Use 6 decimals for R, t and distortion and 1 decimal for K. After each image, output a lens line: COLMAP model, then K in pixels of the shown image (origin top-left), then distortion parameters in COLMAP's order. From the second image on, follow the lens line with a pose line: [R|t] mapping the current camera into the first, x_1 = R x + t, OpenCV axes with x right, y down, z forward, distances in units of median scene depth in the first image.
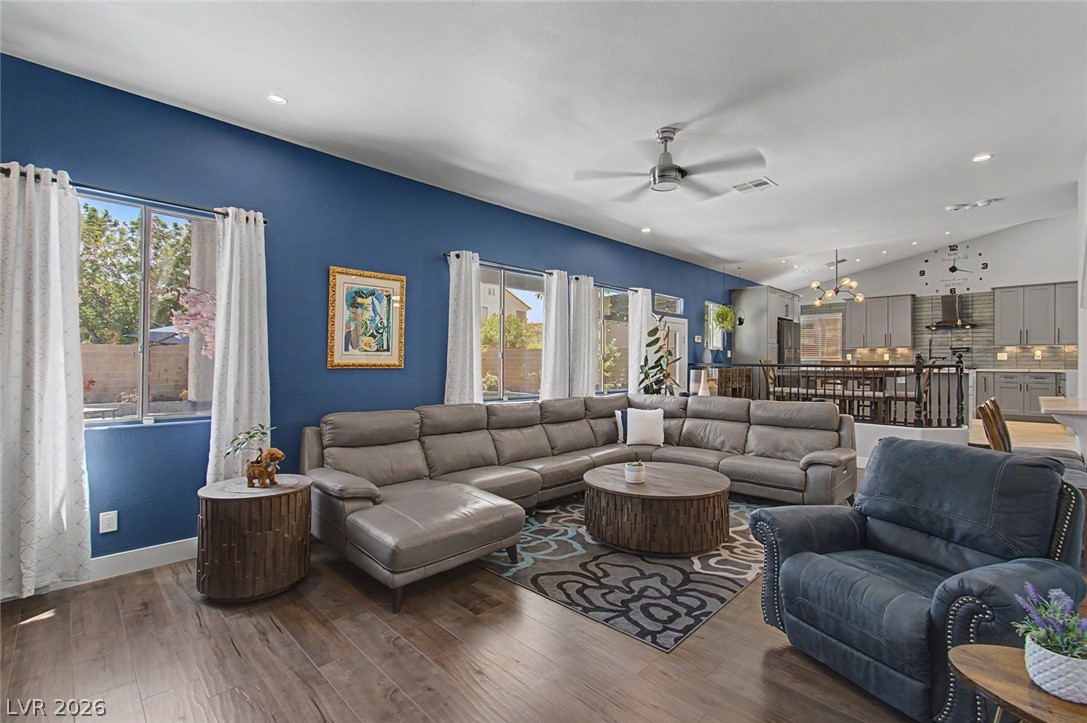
lens RADIAL K [[481.9, 0, 543.5], [0, 481.9, 361.5], [0, 0, 1]] dist [0.006725, -0.000002]
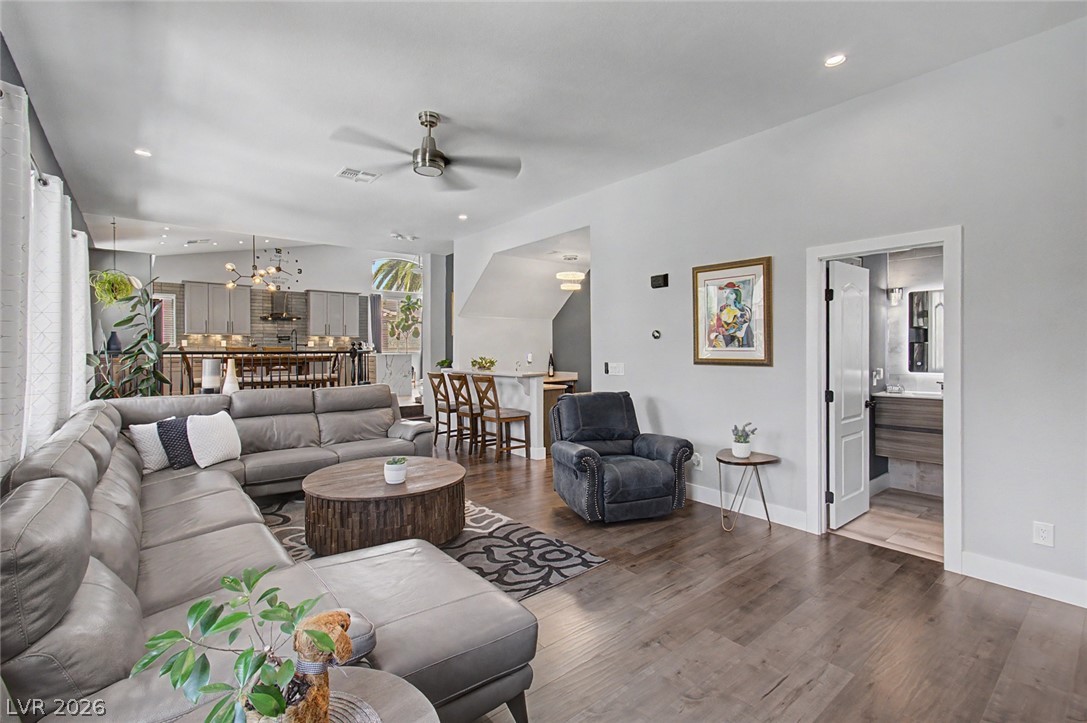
lens RADIAL K [[494.1, 0, 540.9], [0, 494.1, 350.3], [0, 0, 1]] dist [-0.003745, -0.000090]
pose [[0.101401, -0.004828, 0.994834, -0.596025], [-0.000164, 0.999988, 0.004870, -0.000855], [-0.994846, -0.000657, 0.101399, 0.545366]]
